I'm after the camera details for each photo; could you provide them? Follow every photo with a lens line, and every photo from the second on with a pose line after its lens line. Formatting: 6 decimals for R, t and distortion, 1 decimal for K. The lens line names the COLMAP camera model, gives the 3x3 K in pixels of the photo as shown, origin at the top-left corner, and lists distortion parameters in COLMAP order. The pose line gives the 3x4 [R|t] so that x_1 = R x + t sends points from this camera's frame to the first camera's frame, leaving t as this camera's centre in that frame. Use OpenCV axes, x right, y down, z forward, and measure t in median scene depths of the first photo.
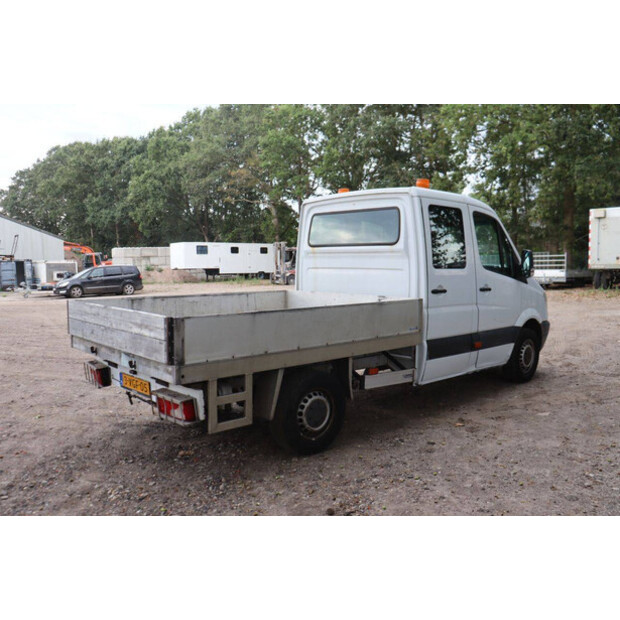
lens RADIAL K [[559.4, 0, 310.0], [0, 559.4, 310.0], [0, 0, 1]] dist [-0.084043, 0.013948]
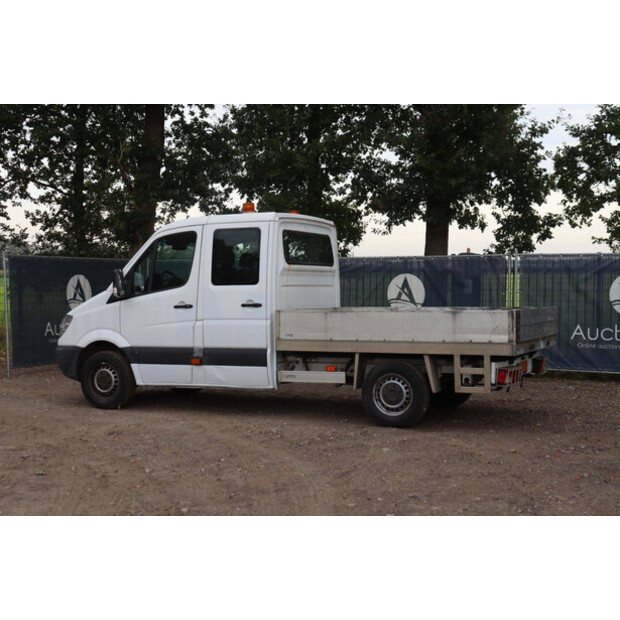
lens RADIAL K [[898.8, 0, 310.0], [0, 898.8, 310.0], [0, 0, 1]] dist [0.065178, 0.041622]
pose [[-0.377385, -0.016233, 0.925914, -0.385731], [0.091989, 0.994244, 0.054924, -0.030498], [-0.921476, 0.105902, -0.373719, 0.411566]]
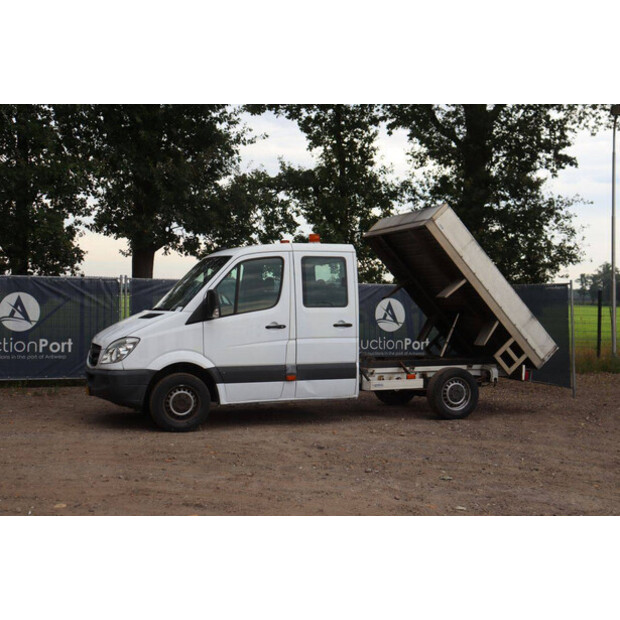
lens RADIAL K [[813.1, 0, 310.0], [0, 813.1, 310.0], [0, 0, 1]] dist [0.021046, 0.048855]
pose [[-0.923200, -0.003766, 0.384302, -0.145397], [0.032968, 0.995490, 0.088953, -0.058105], [-0.382904, 0.094791, -0.918912, 0.672504]]
